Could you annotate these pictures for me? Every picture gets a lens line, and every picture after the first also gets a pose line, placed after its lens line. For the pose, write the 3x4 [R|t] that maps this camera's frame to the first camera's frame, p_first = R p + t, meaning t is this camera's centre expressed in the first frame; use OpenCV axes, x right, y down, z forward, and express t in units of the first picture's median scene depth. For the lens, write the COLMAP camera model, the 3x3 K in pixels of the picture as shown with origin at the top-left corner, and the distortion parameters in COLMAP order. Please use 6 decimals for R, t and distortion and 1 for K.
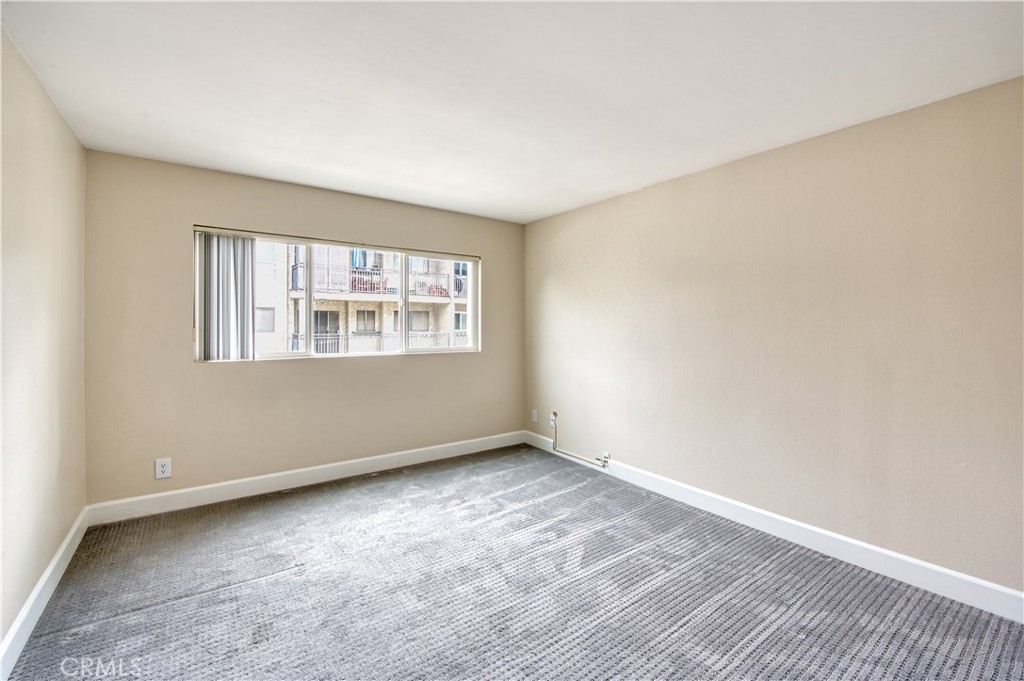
lens RADIAL K [[436.7, 0, 511.0], [0, 436.7, 334.9], [0, 0, 1]] dist [0.000958, -0.000108]
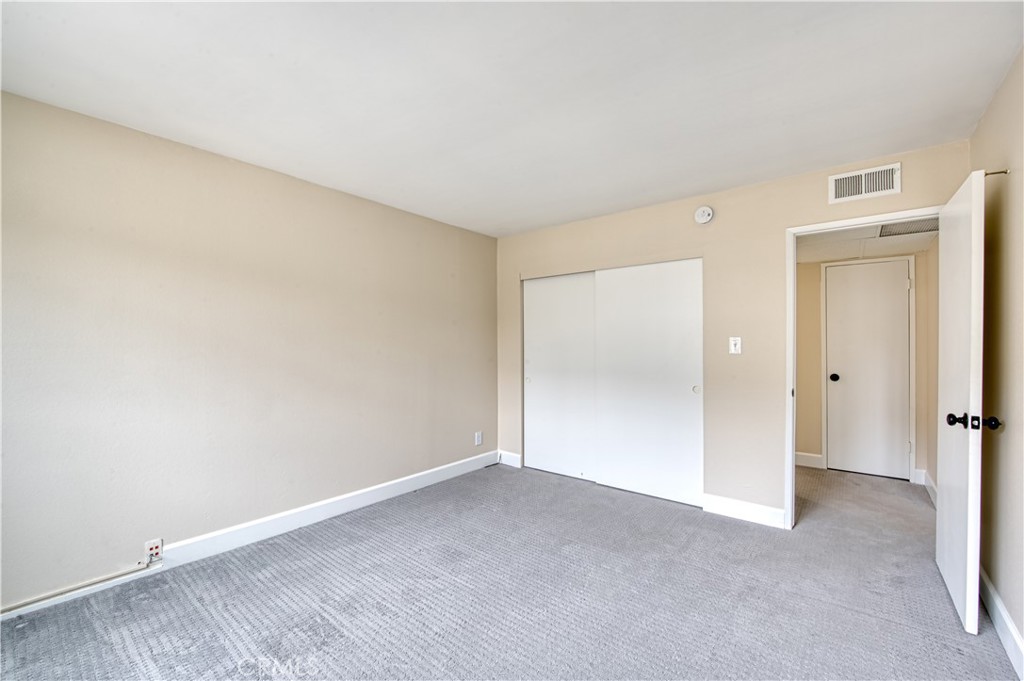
lens RADIAL K [[436.7, 0, 511.0], [0, 436.7, 339.9], [0, 0, 1]] dist [0.000958, -0.000108]
pose [[-0.243404, -0.003812, 0.969918, -0.339175], [0.019529, 0.999770, 0.008830, -0.010561], [-0.969728, 0.021091, -0.243273, 0.422140]]
